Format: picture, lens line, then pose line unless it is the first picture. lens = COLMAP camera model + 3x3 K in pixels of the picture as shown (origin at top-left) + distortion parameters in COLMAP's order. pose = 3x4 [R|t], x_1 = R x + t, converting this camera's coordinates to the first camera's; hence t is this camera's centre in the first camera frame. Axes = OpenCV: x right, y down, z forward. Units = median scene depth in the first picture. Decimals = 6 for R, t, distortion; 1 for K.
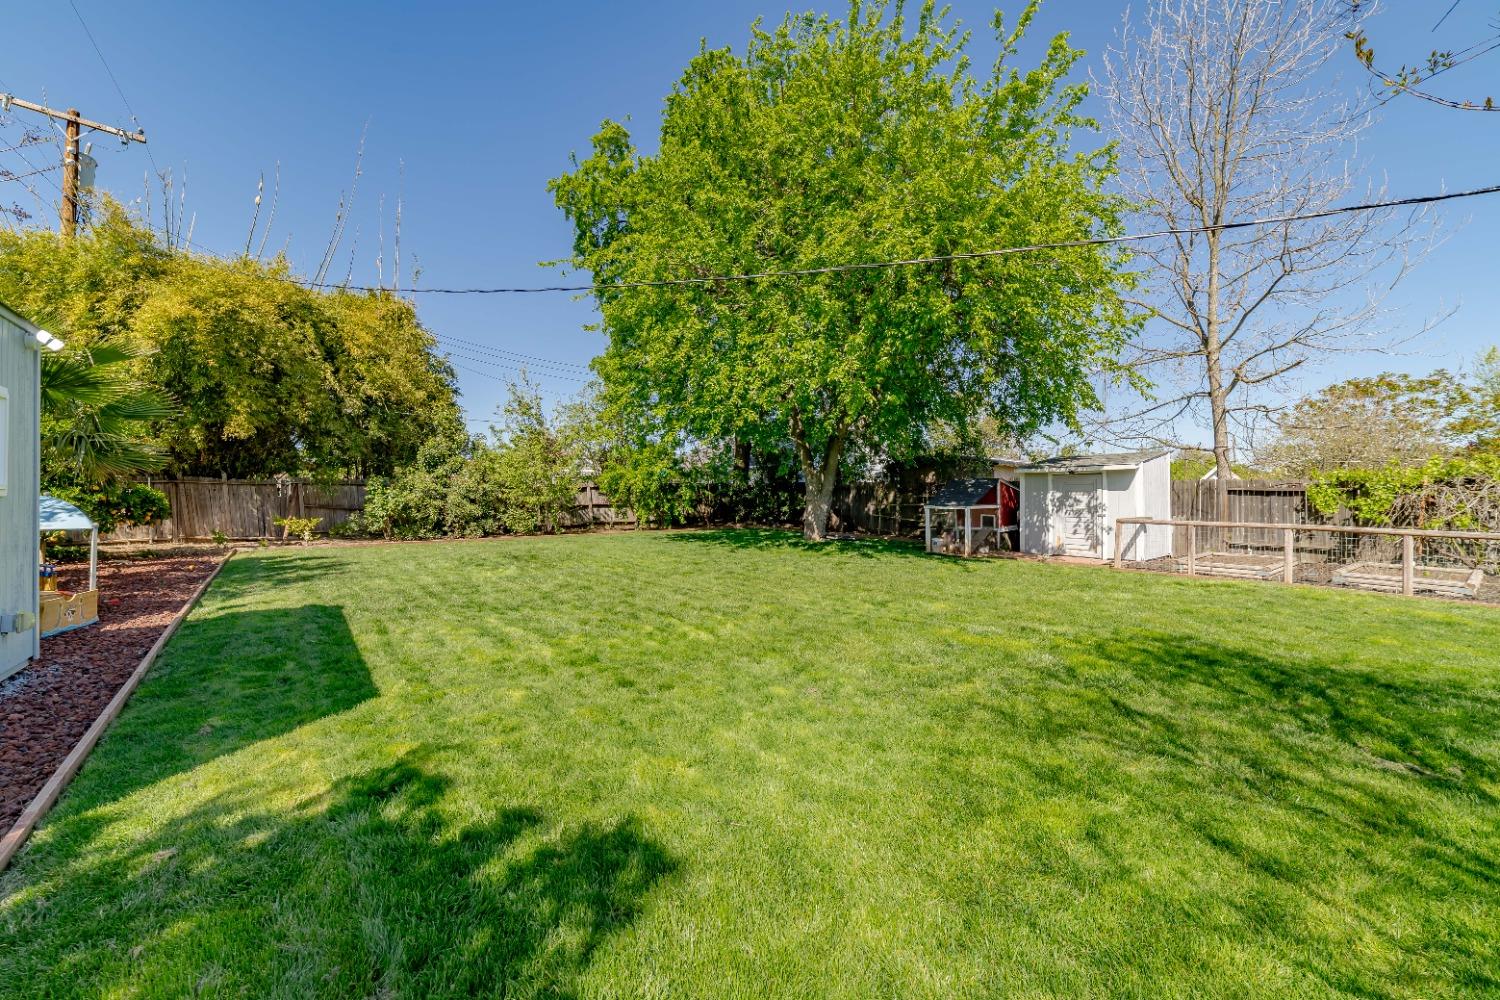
lens RADIAL K [[579.1, 0, 750.4], [0, 579.1, 497.5], [0, 0, 1]] dist [-0.006690, 0.003128]
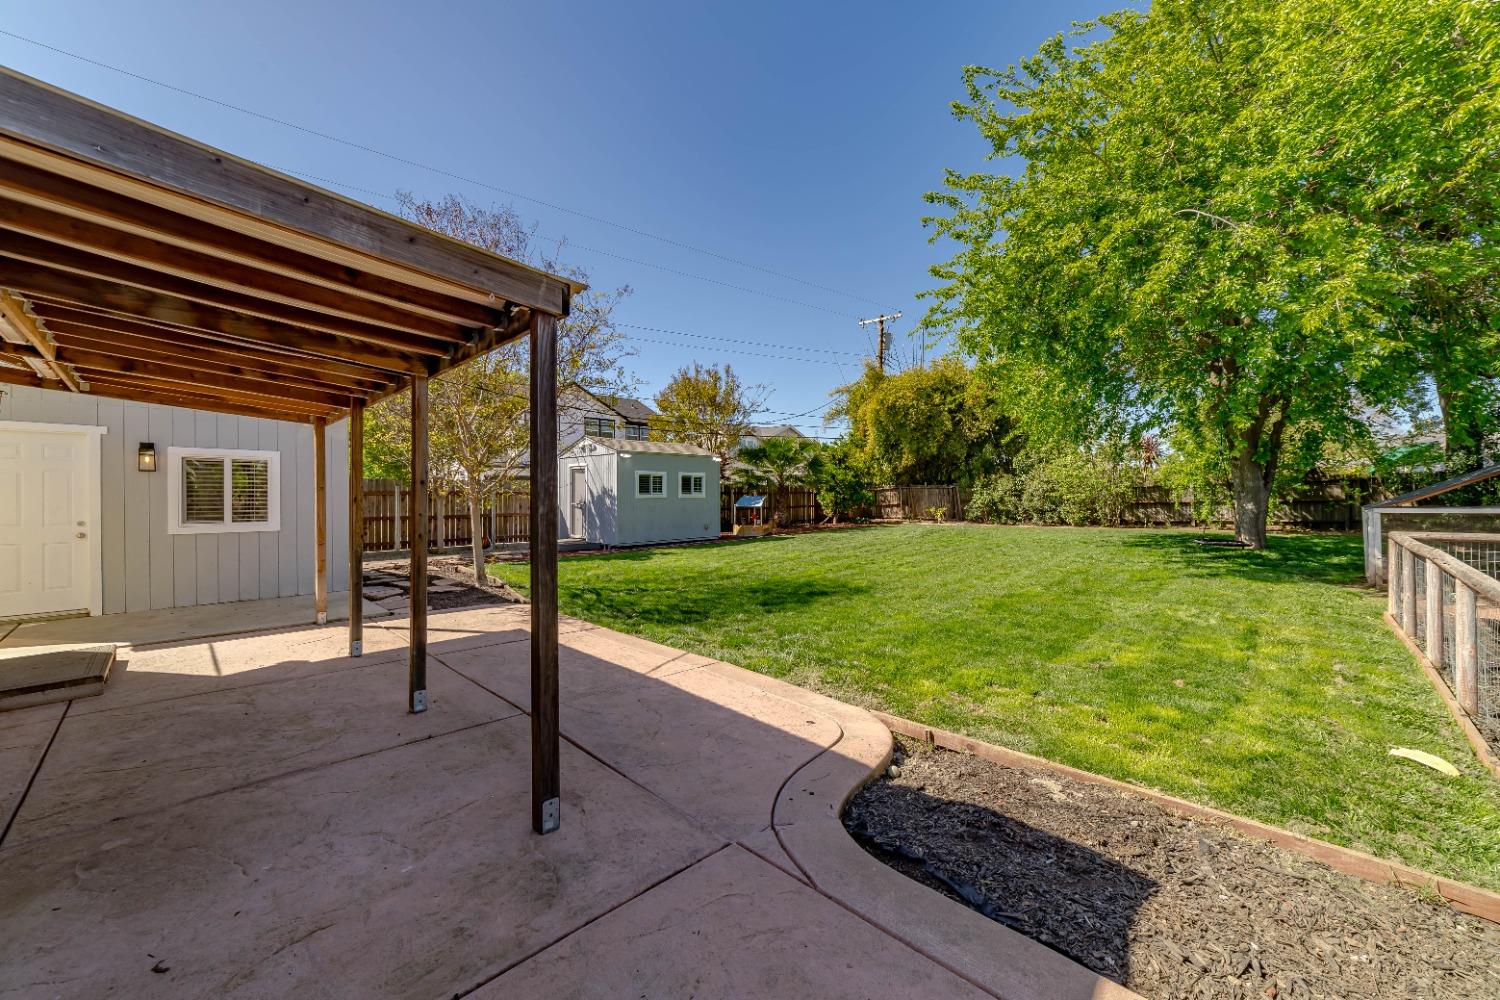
lens RADIAL K [[579.1, 0, 745.2], [0, 579.1, 503.9], [0, 0, 1]] dist [-0.006690, 0.003128]
pose [[0.153204, 0.009403, -0.988150, 0.929707], [0.008141, 0.999909, 0.010777, 0.000694], [0.988161, -0.009695, 0.153114, 0.181557]]
